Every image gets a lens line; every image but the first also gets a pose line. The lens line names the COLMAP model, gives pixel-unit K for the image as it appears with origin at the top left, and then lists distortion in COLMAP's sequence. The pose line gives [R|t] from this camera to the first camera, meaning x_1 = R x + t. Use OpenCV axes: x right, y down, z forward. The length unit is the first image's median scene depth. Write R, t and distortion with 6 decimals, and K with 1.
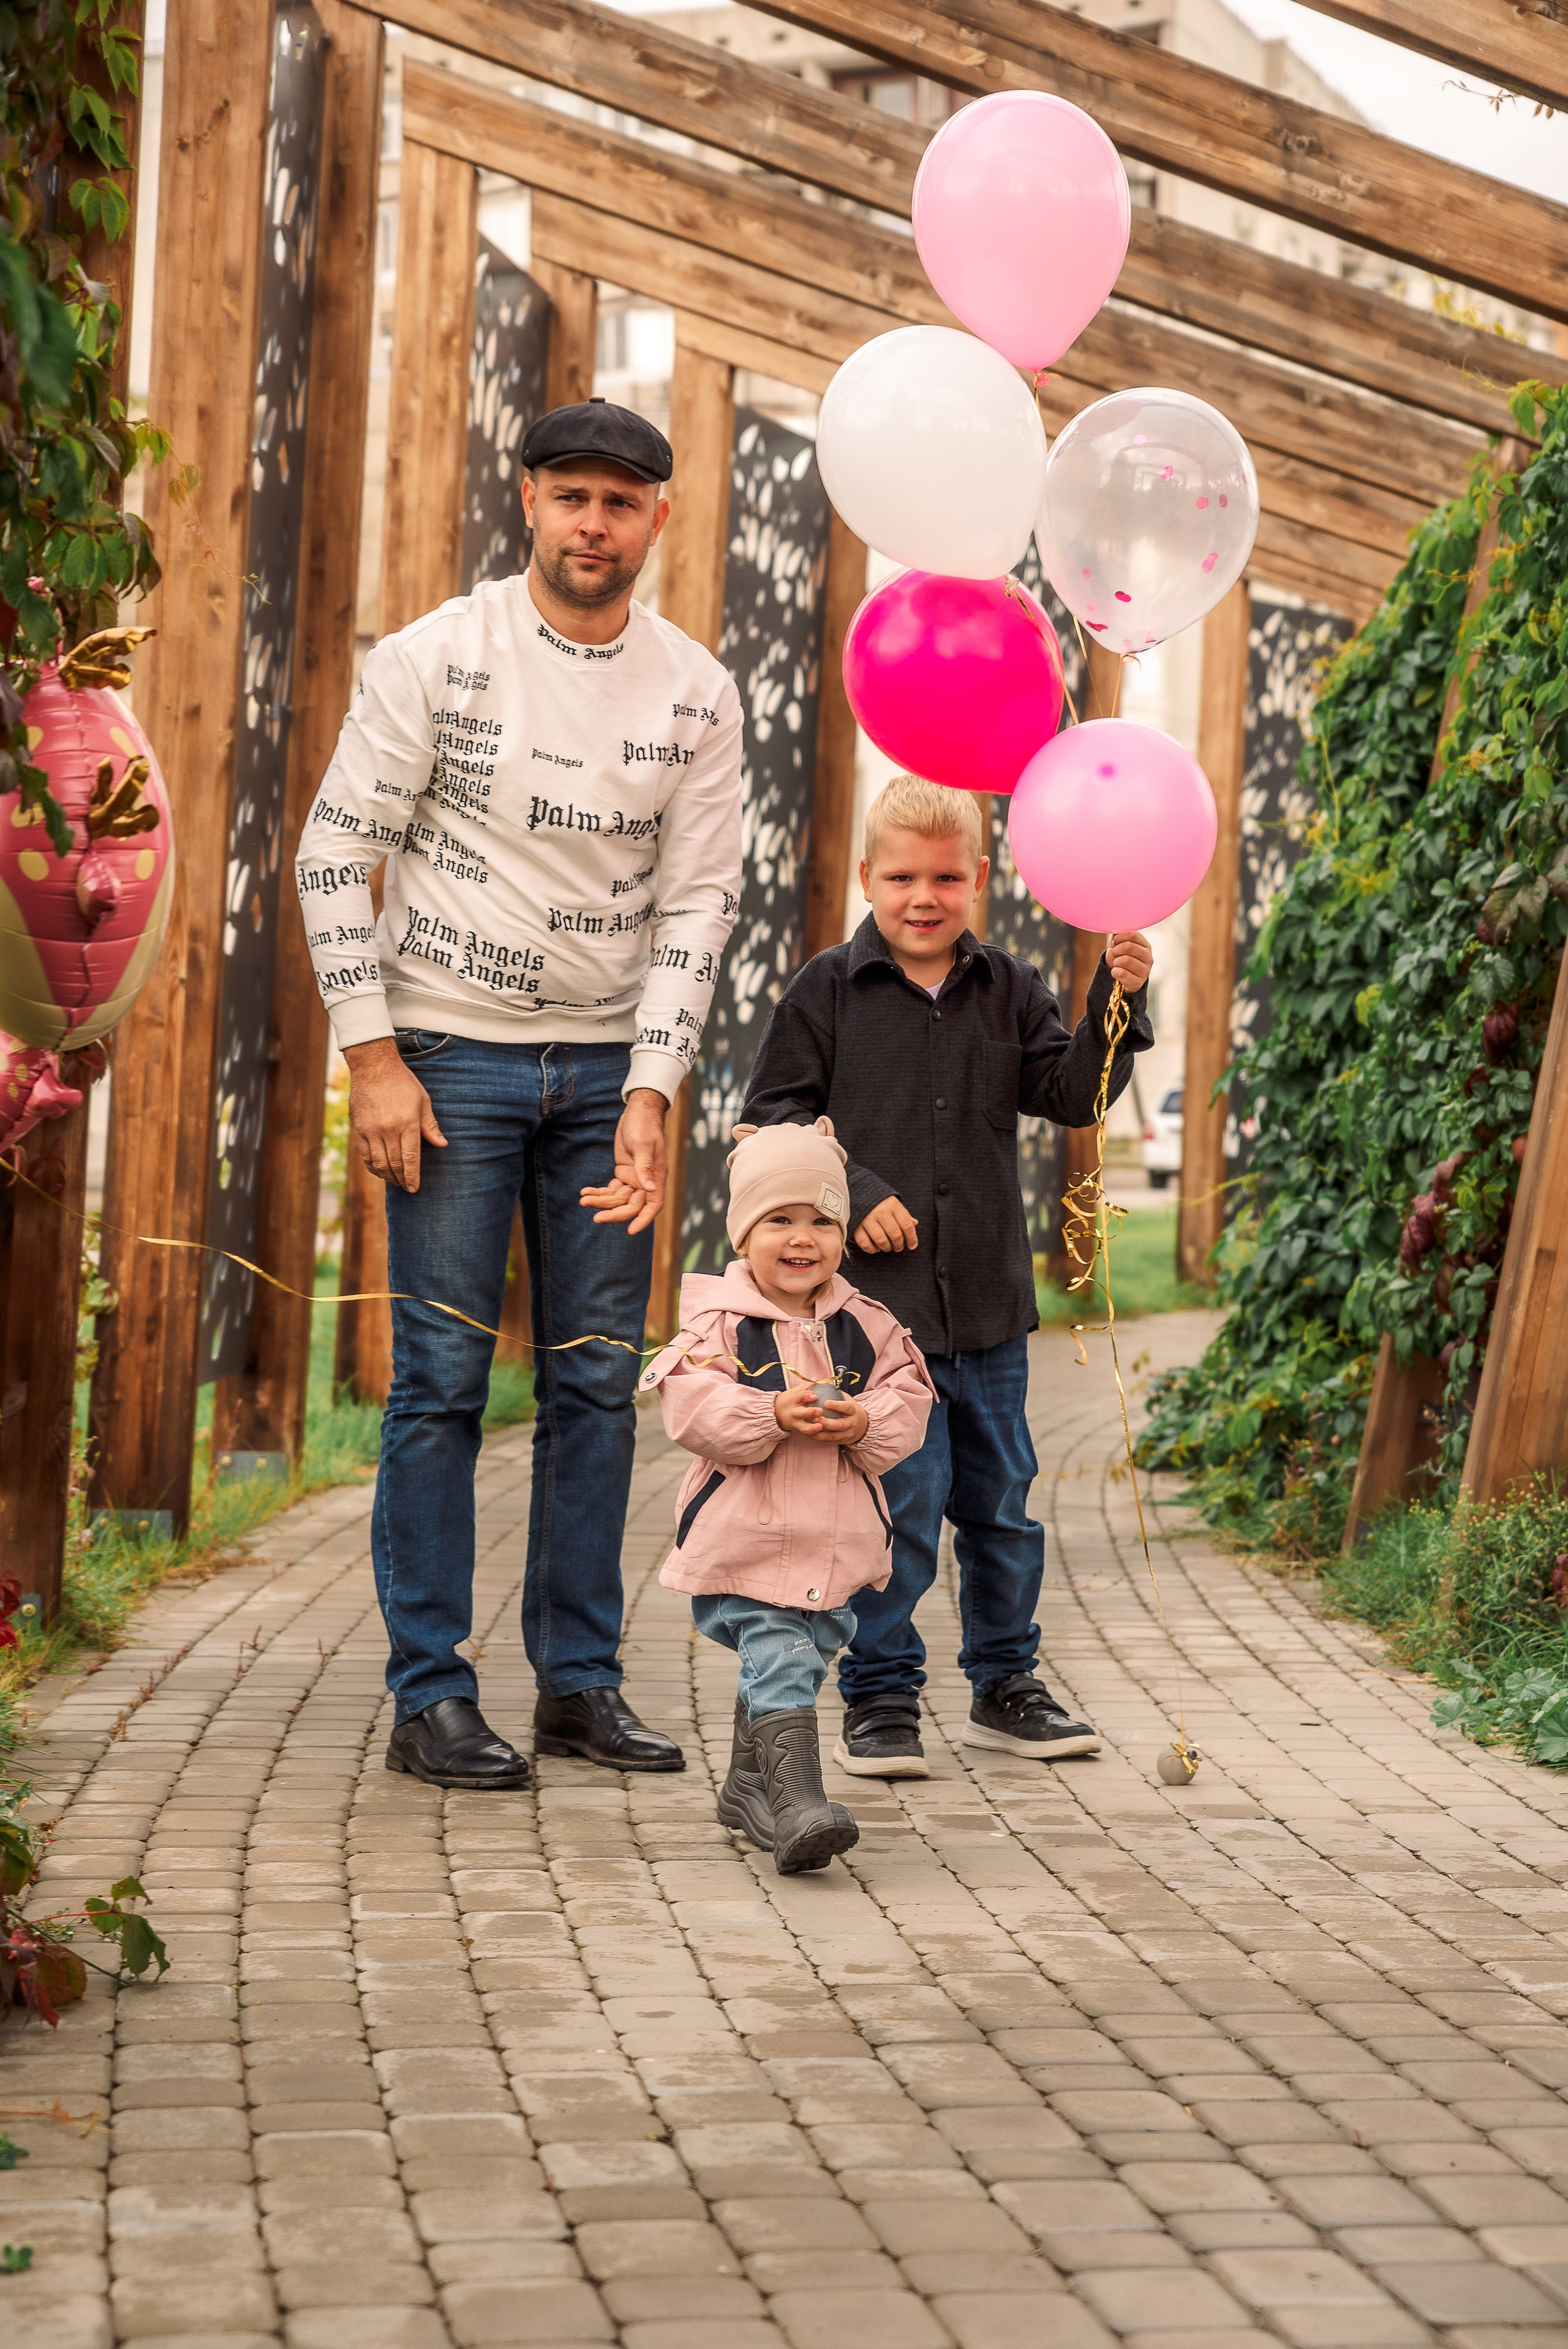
lens RADIAL K [[6432.5, 0, 791.9], [0, 6432.5, 1110.7], [0, 0, 1]] dist [0.506280, 0.636000]
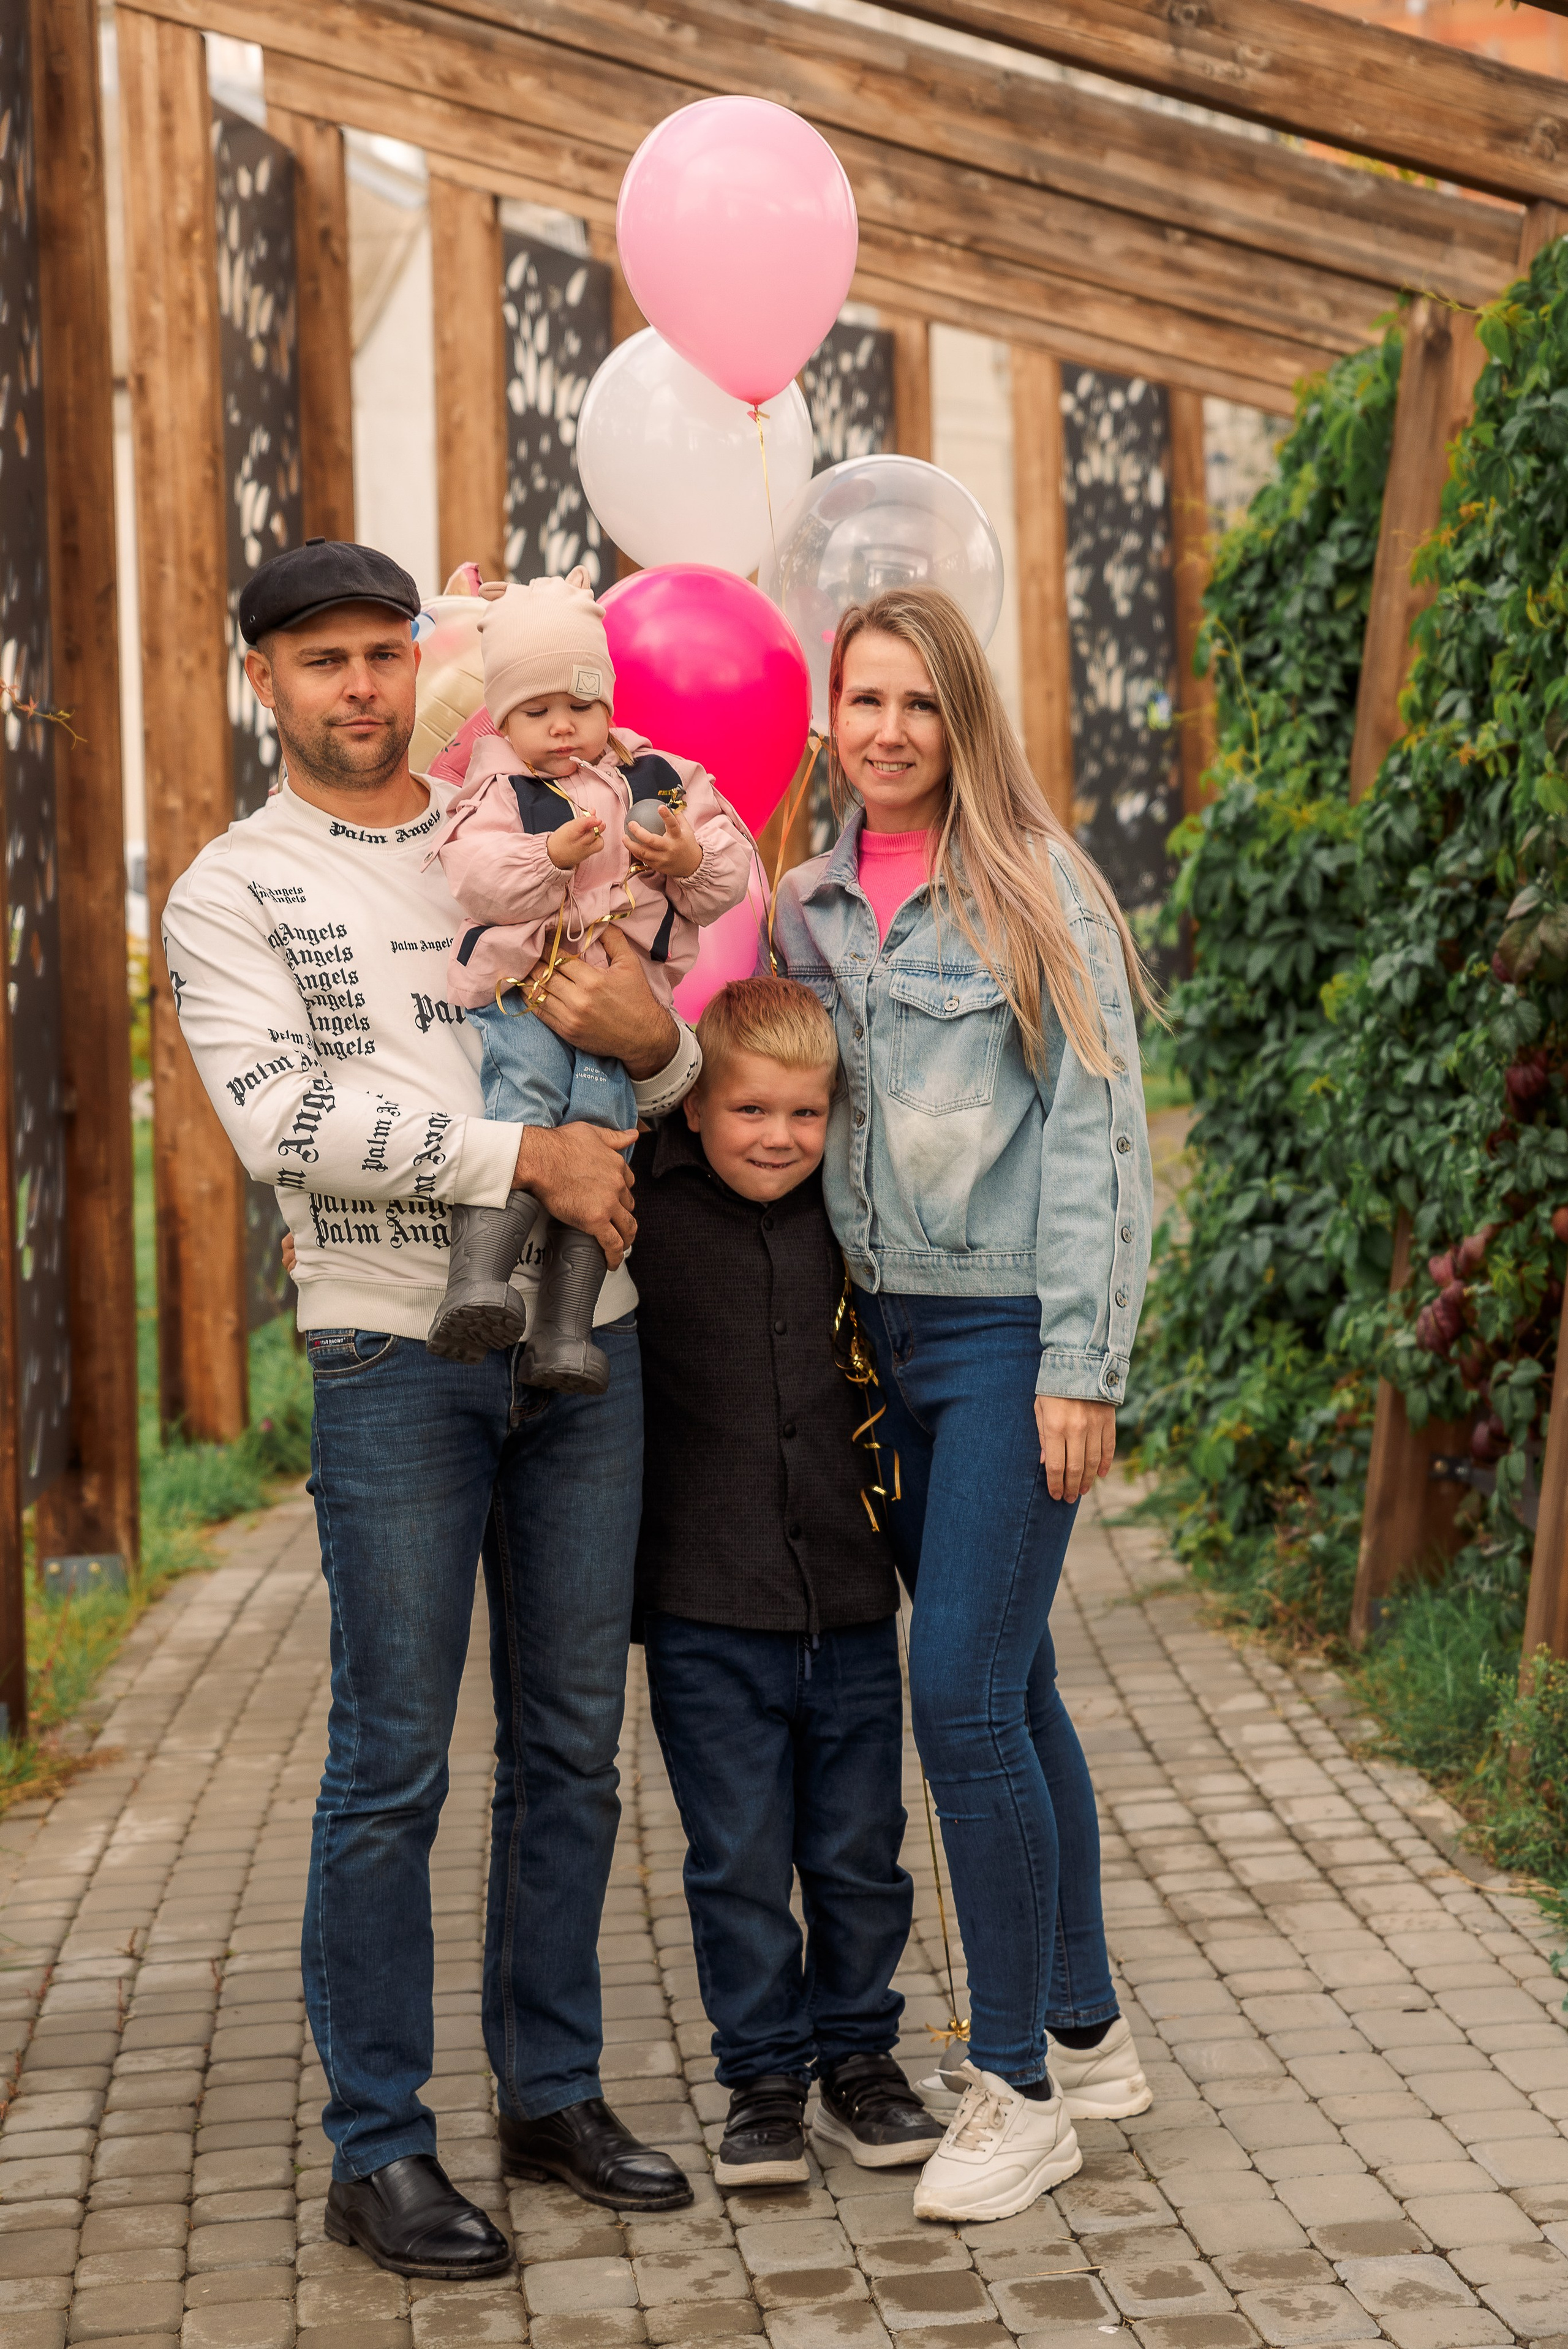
lens RADIAL K [[6432.9, 0, 798.7], [0, 6432.9, 1124.1], [0, 0, 1]] dist [0.501523, 0.571646]
pose [[0.996009, -0.080946, 0.037598, -0.015483], [0.078302, 0.994666, 0.067147, -0.058830], [-0.042833, -0.063935, 0.997034, 0.124295]]
